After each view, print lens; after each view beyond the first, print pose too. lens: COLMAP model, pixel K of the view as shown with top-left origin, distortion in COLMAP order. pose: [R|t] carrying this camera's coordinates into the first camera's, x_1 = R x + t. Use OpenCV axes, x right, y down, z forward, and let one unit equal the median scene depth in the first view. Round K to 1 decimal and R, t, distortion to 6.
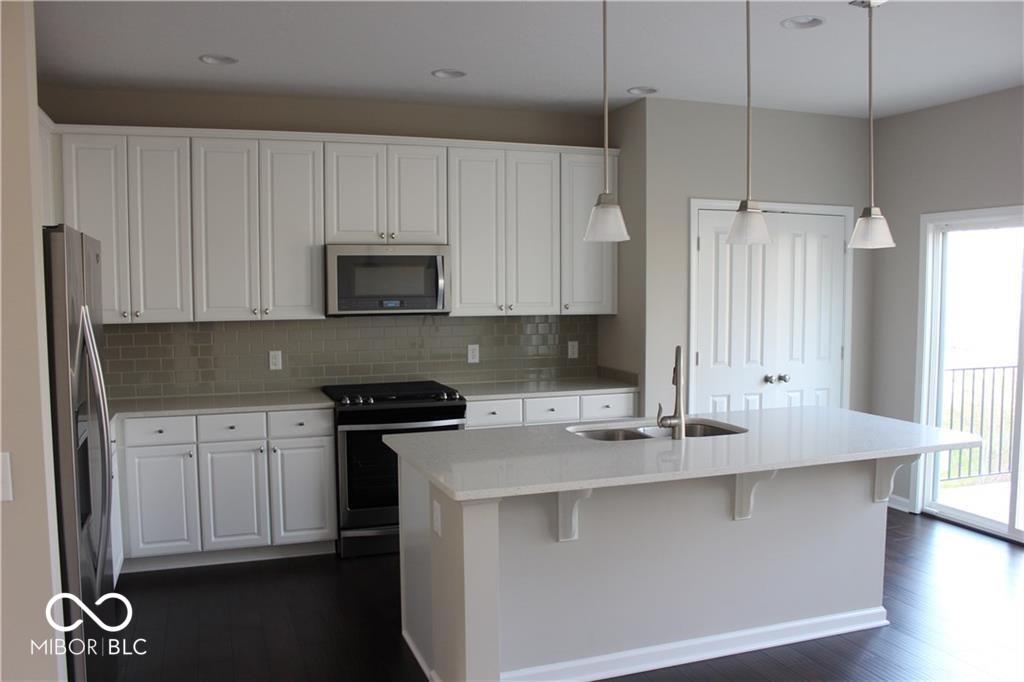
lens RADIAL K [[853.6, 0, 510.4], [0, 853.6, 347.2], [0, 0, 1]] dist [-0.153259, 0.094798]
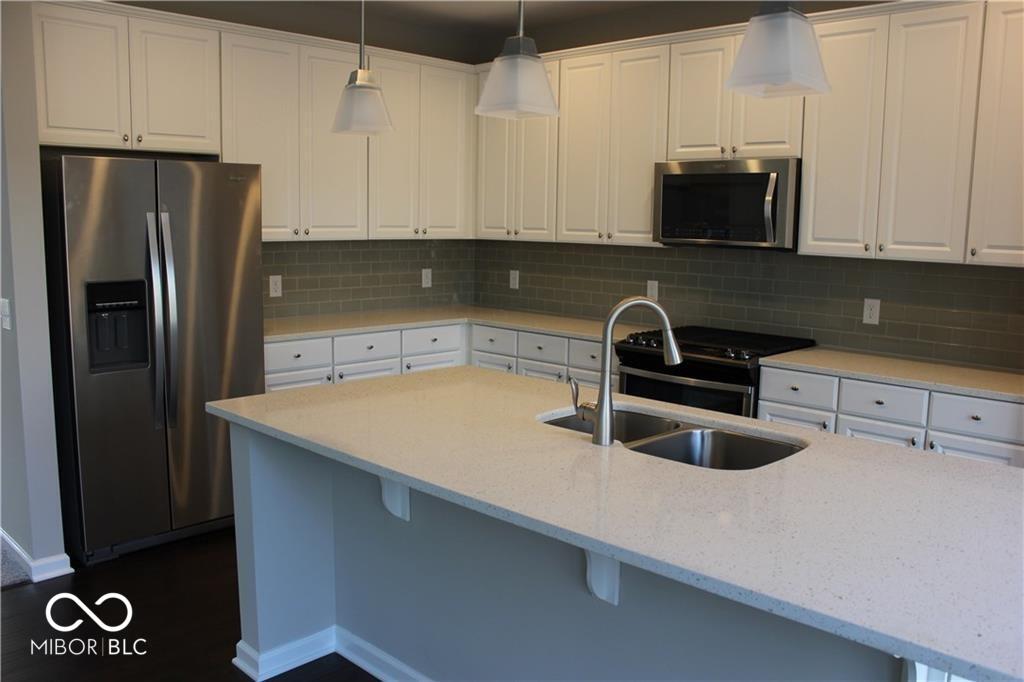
lens RADIAL K [[853.6, 0, 506.6], [0, 853.6, 349.0], [0, 0, 1]] dist [-0.153259, 0.094798]
pose [[0.431955, 0.148612, -0.889567, 0.533965], [-0.085444, 0.988638, 0.123673, -0.024811], [0.897839, 0.022587, 0.439745, 0.487000]]
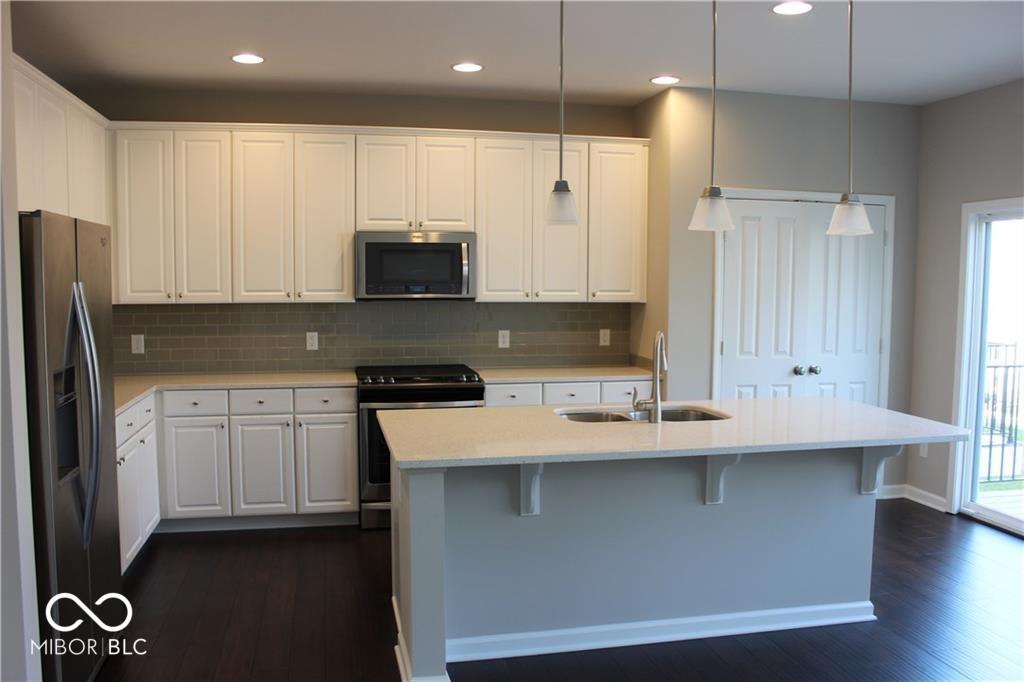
lens RADIAL K [[853.6, 0, 513.7], [0, 853.6, 347.7], [0, 0, 1]] dist [-0.153259, 0.094798]
pose [[0.991418, 0.020629, -0.129093, 0.119237], [-0.019353, 0.999751, 0.011136, 0.007752], [0.129291, -0.008542, 0.991570, -0.022922]]
